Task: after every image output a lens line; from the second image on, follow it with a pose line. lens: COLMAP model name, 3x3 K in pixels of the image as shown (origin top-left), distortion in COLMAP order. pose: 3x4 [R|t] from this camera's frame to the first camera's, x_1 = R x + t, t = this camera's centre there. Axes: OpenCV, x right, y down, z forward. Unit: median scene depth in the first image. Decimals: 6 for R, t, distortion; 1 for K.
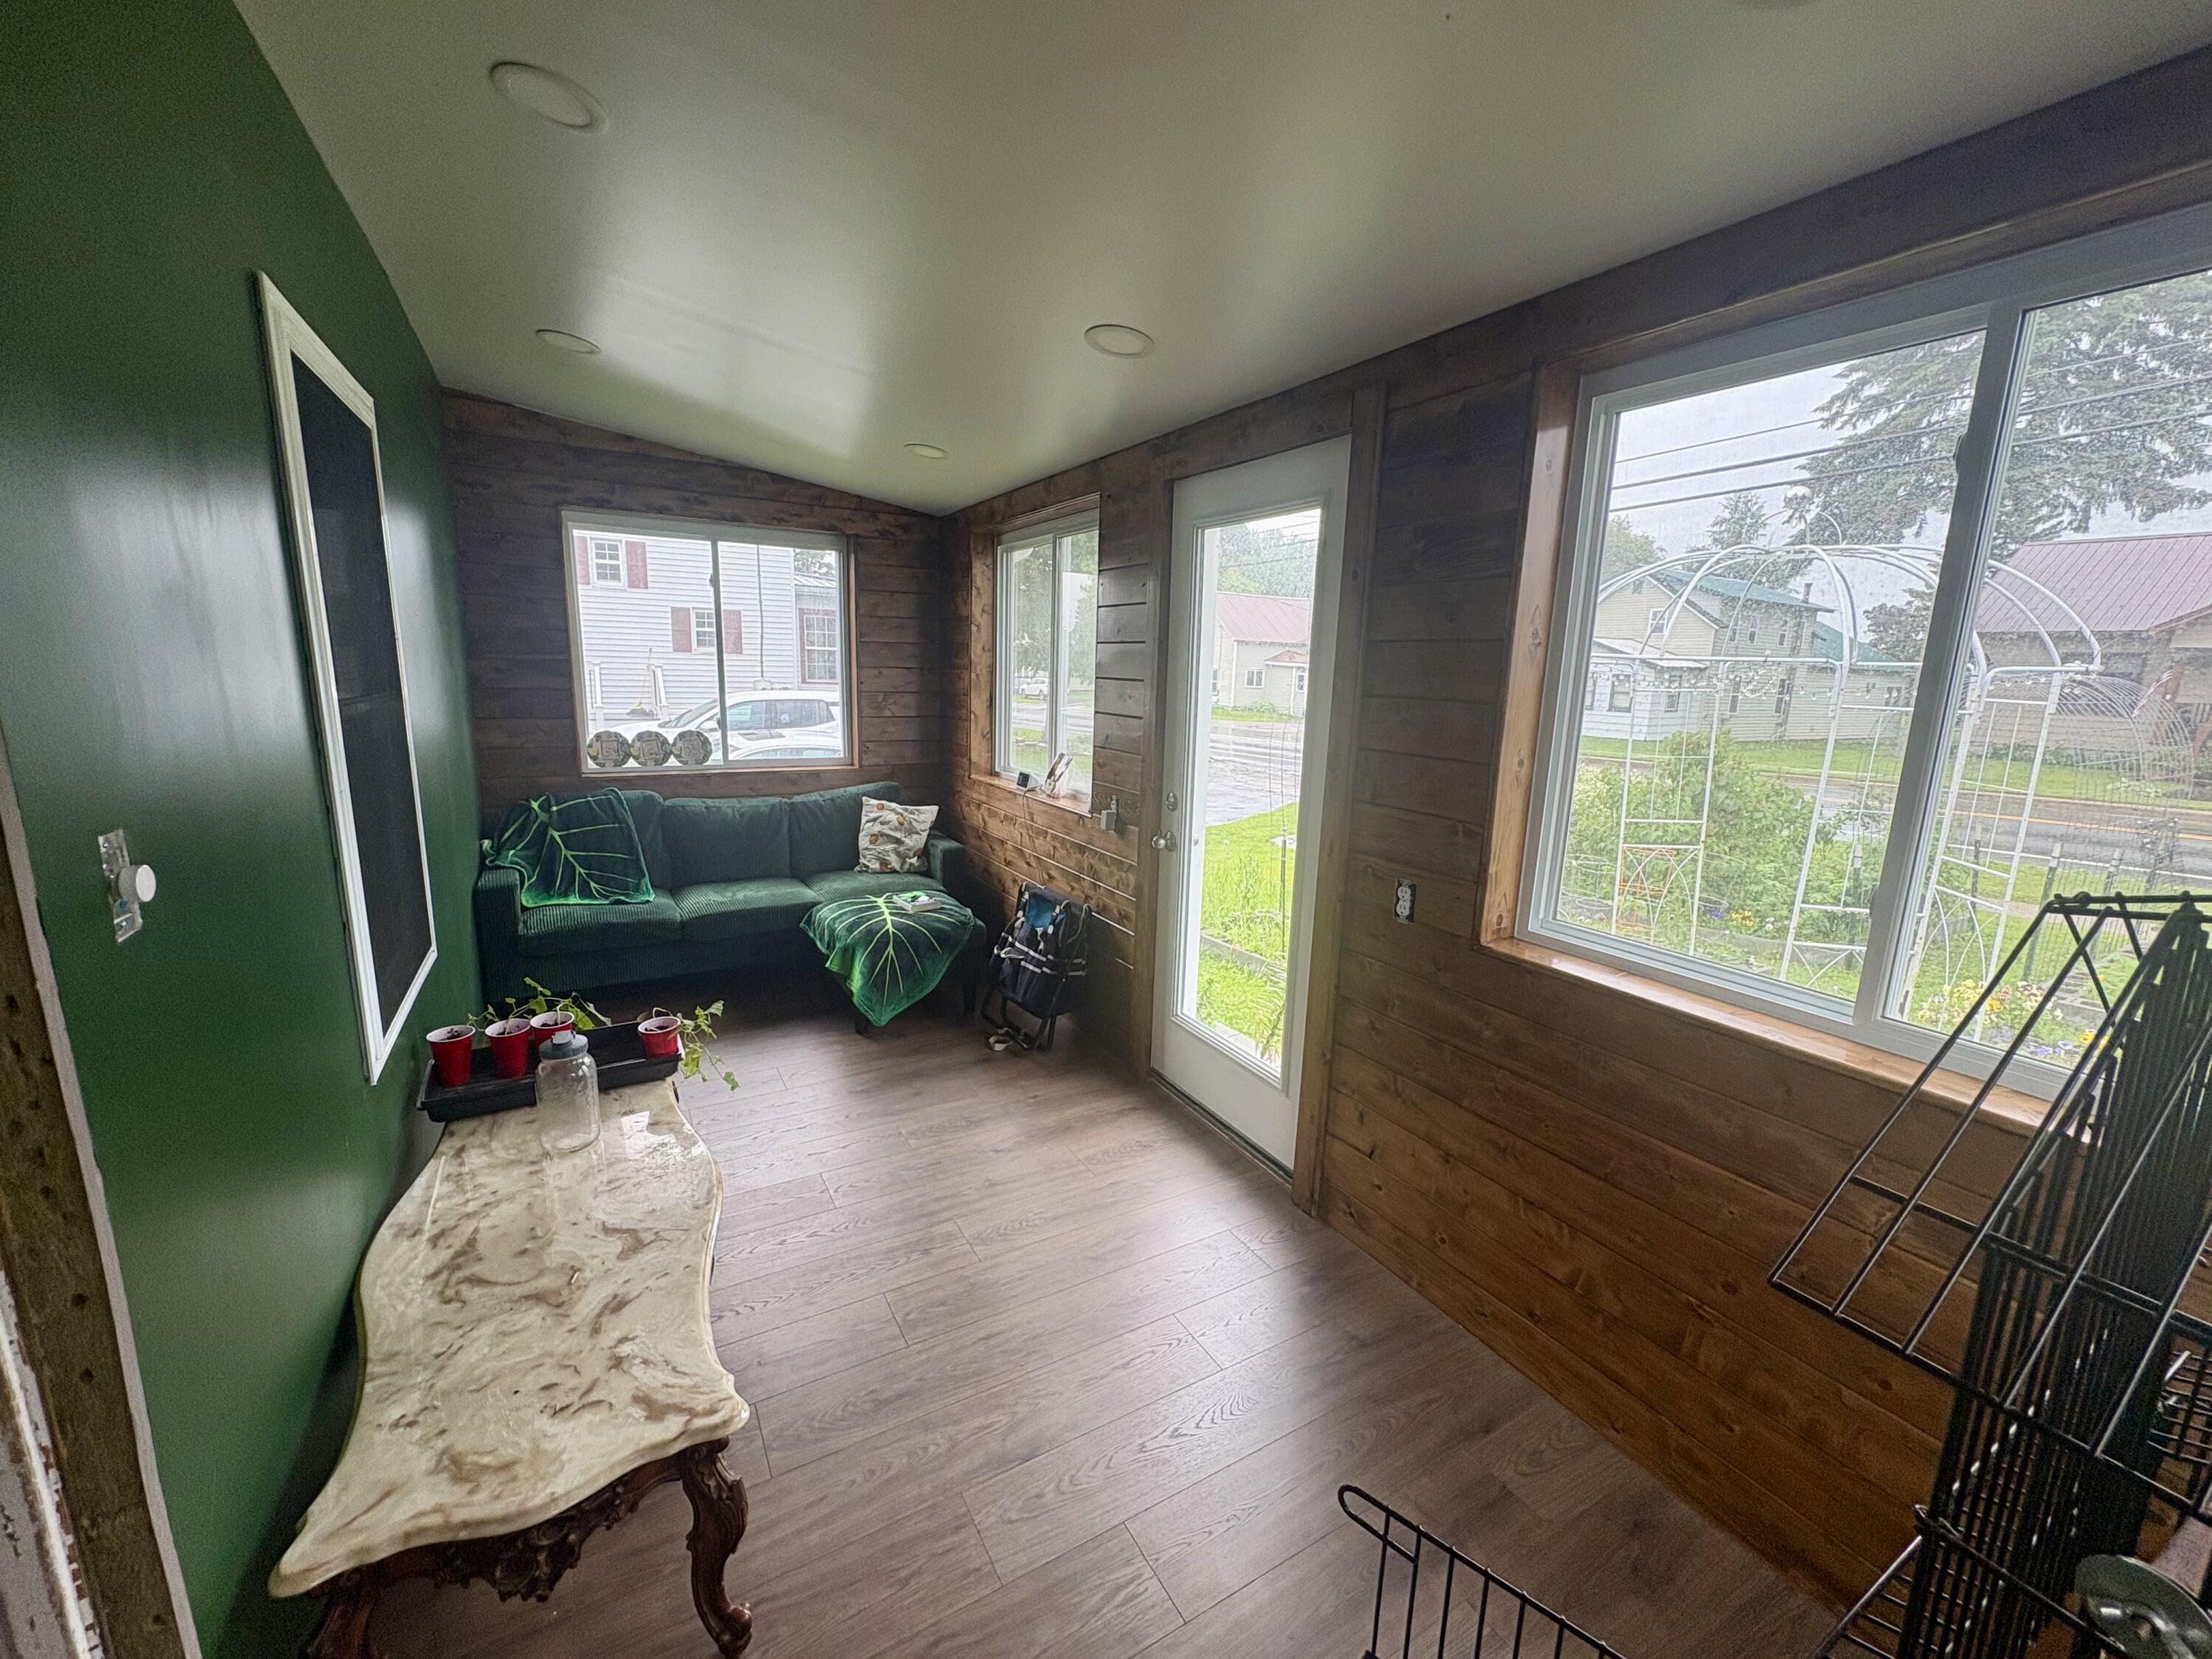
lens RADIAL K [[881.0, 0, 1100.4], [0, 881.0, 828.5], [0, 0, 1]] dist [0.000679, 0.000253]
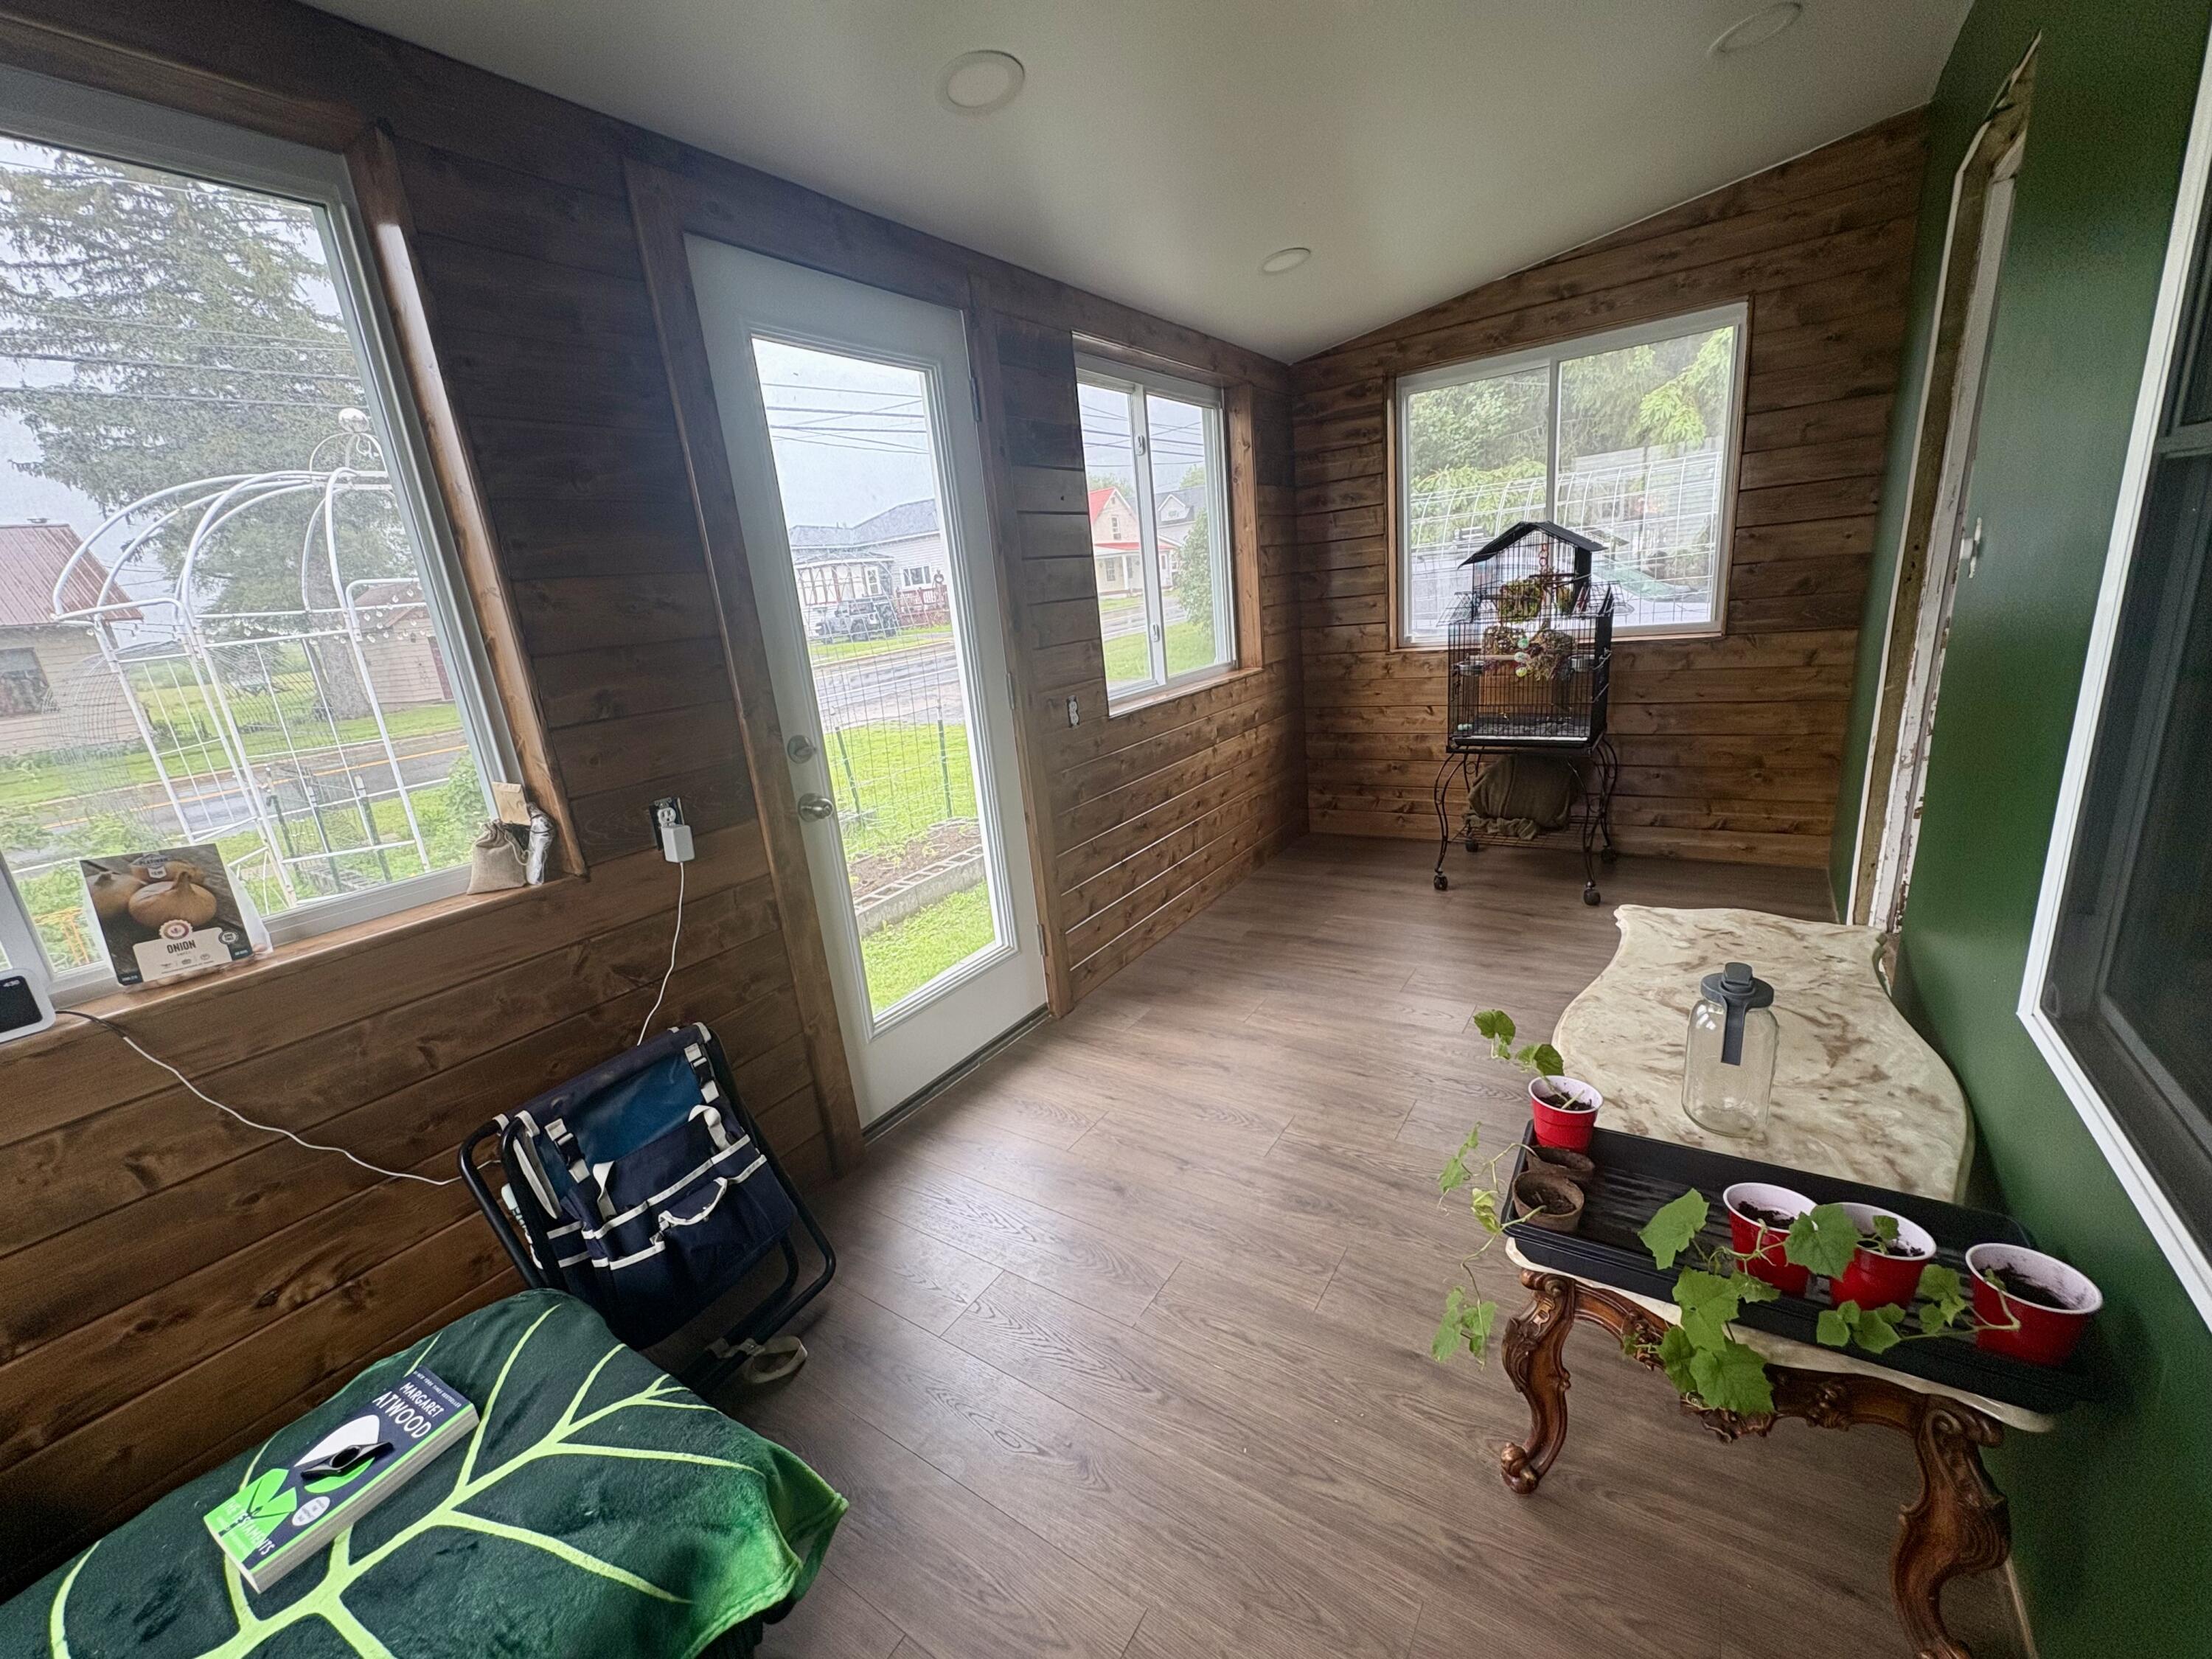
lens RADIAL K [[881.0, 0, 1104.5], [0, 881.0, 831.1], [0, 0, 1]] dist [0.000679, 0.000253]
pose [[-0.439600, -0.218256, 0.871273, -1.076544], [0.256289, 0.899221, 0.354568, -0.268031], [-0.860853, 0.379165, -0.339361, 1.794438]]
